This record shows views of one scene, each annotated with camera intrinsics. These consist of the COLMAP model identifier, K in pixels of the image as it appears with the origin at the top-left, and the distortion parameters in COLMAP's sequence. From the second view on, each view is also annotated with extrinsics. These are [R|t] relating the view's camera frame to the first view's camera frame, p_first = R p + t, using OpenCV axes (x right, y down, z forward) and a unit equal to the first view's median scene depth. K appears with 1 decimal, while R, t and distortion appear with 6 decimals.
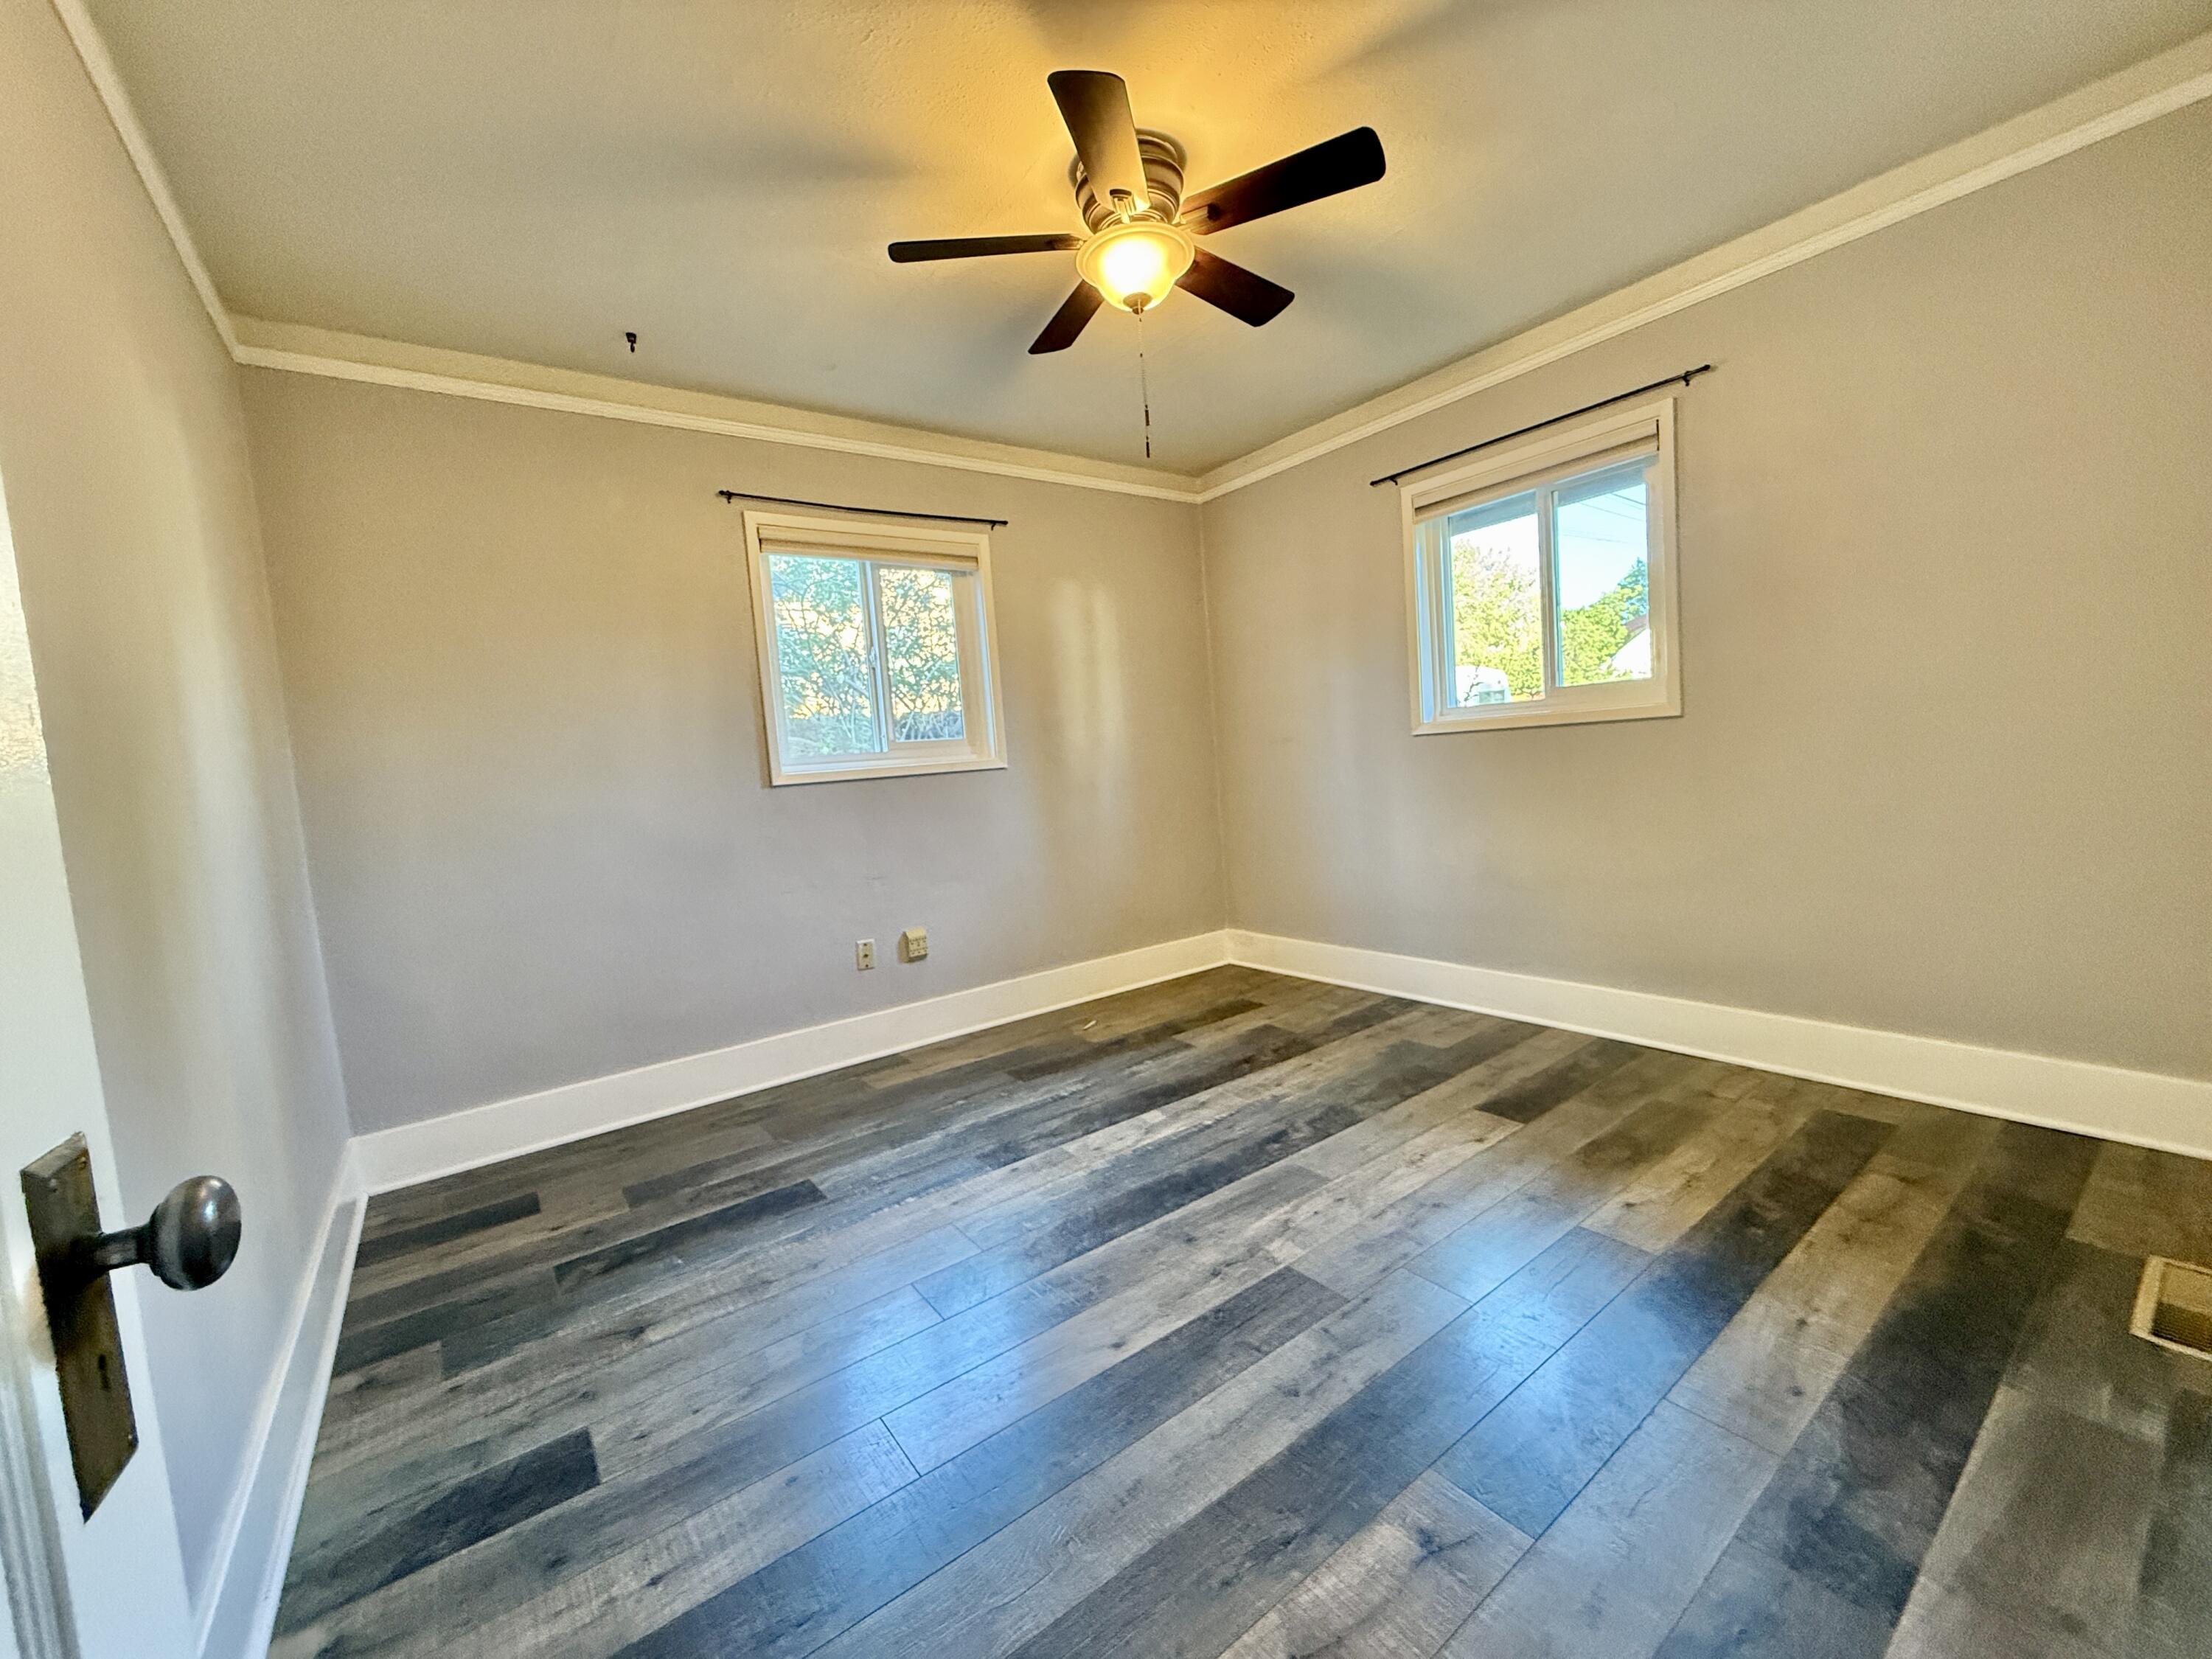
lens RADIAL K [[879.4, 0, 1102.4], [0, 879.4, 825.4], [0, 0, 1]] dist [-0.001620, -0.000085]
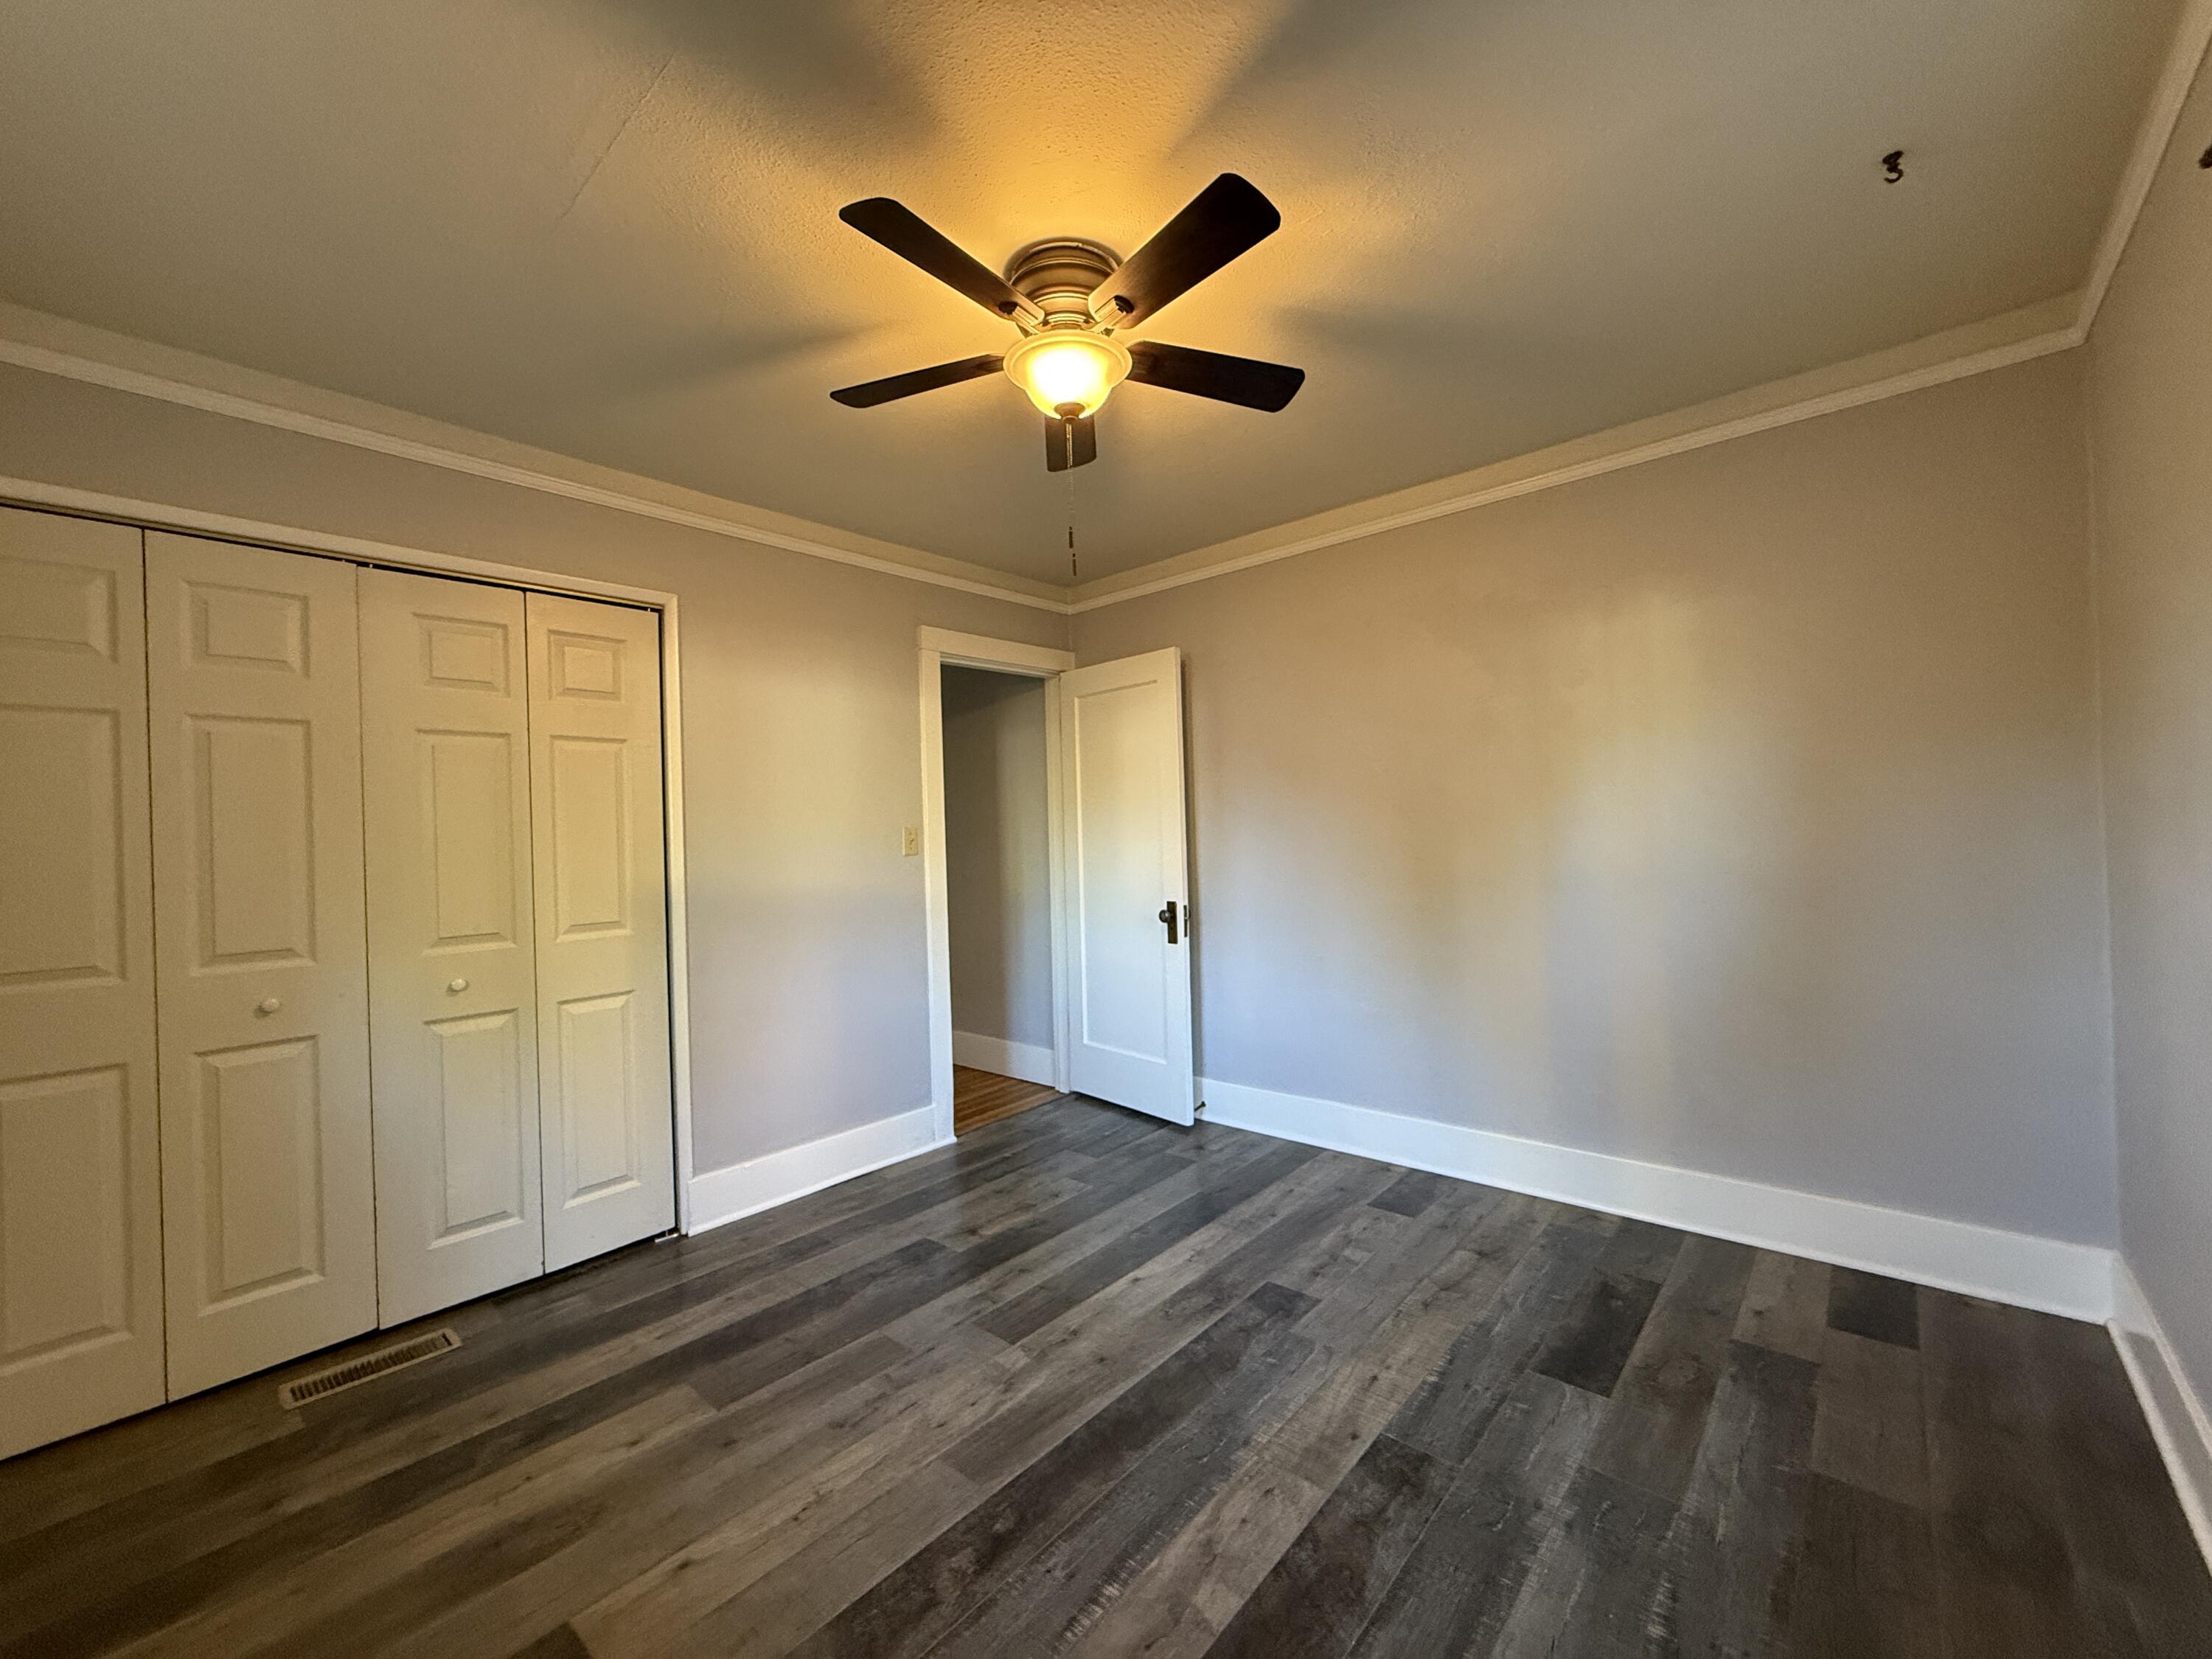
lens RADIAL K [[879.4, 0, 1102.4], [0, 879.4, 825.4], [0, 0, 1]] dist [-0.001620, -0.000085]
pose [[-0.972326, 0.104759, -0.208824, 0.225612], [0.089226, 0.992589, 0.082492, -0.218701], [0.215918, 0.061577, -0.974468, 1.782924]]
